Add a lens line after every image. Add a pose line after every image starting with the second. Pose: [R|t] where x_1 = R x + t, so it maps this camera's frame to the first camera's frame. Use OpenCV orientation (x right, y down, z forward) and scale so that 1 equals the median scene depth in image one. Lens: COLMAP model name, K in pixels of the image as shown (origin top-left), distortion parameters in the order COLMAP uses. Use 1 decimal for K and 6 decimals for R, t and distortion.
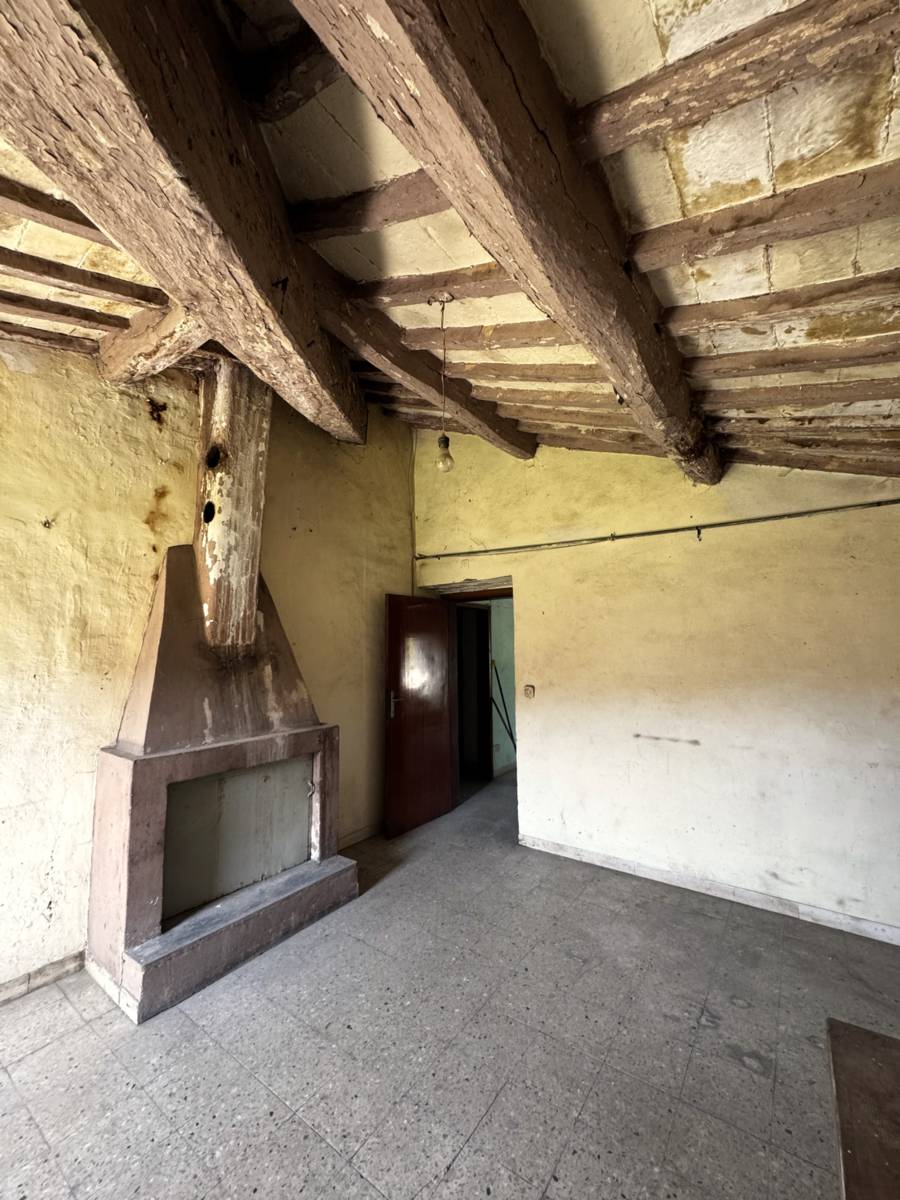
lens RADIAL K [[485.7, 0, 453.0], [0, 485.7, 601.8], [0, 0, 1]] dist [0.003704, -0.000434]
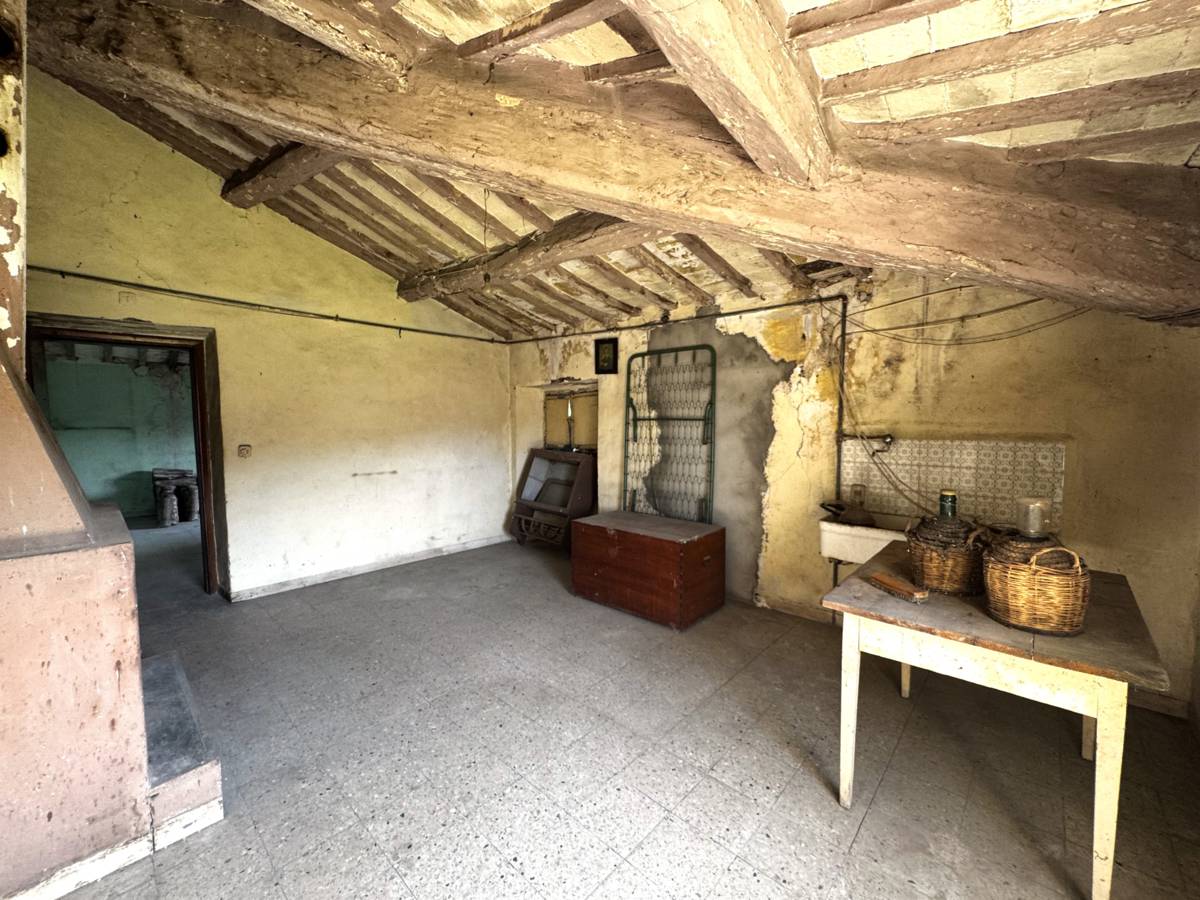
lens RADIAL K [[485.7, 0, 602.9], [0, 485.7, 451.7], [0, 0, 1]] dist [0.003704, -0.000434]
pose [[0.117714, -0.056834, 0.991420, -0.888093], [-0.082914, 0.994312, 0.066845, 0.068439], [-0.989580, -0.090071, 0.112332, 0.187087]]
